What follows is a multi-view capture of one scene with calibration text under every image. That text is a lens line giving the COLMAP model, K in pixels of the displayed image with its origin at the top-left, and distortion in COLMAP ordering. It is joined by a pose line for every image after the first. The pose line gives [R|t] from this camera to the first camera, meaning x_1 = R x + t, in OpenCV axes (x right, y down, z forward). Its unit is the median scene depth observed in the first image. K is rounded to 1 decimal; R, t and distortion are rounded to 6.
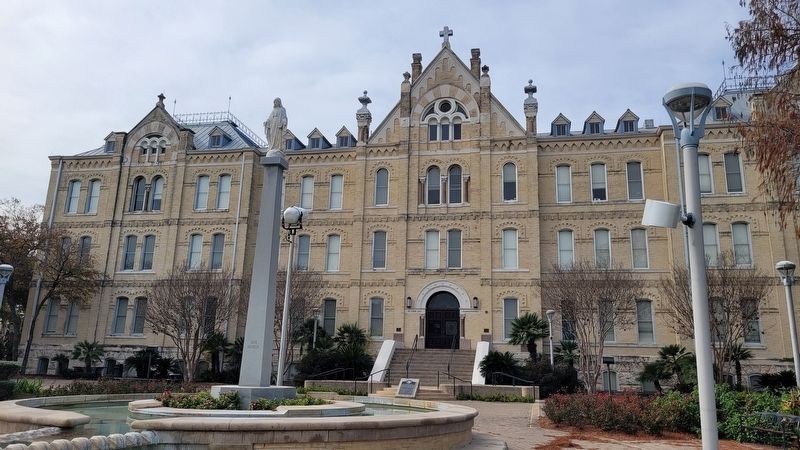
lens RADIAL K [[593.0, 0, 411.0], [0, 593.0, 233.7], [0, 0, 1]] dist [0.065701, -0.015255]
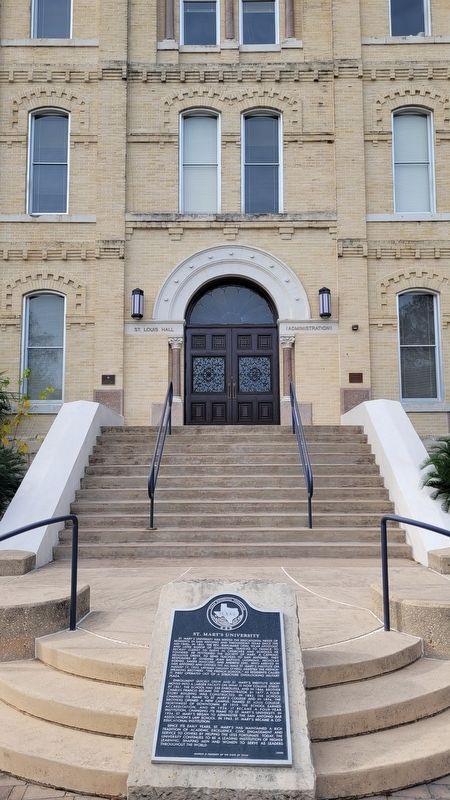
lens RADIAL K [[593.0, 0, 240.4], [0, 593.0, 408.8], [0, 0, 1]] dist [0.065701, -0.015255]
pose [[0.976167, -0.005264, 0.216959, -0.020271], [-0.019148, 0.993718, 0.110263, 0.133538], [-0.216176, -0.111790, 0.969933, 0.615001]]
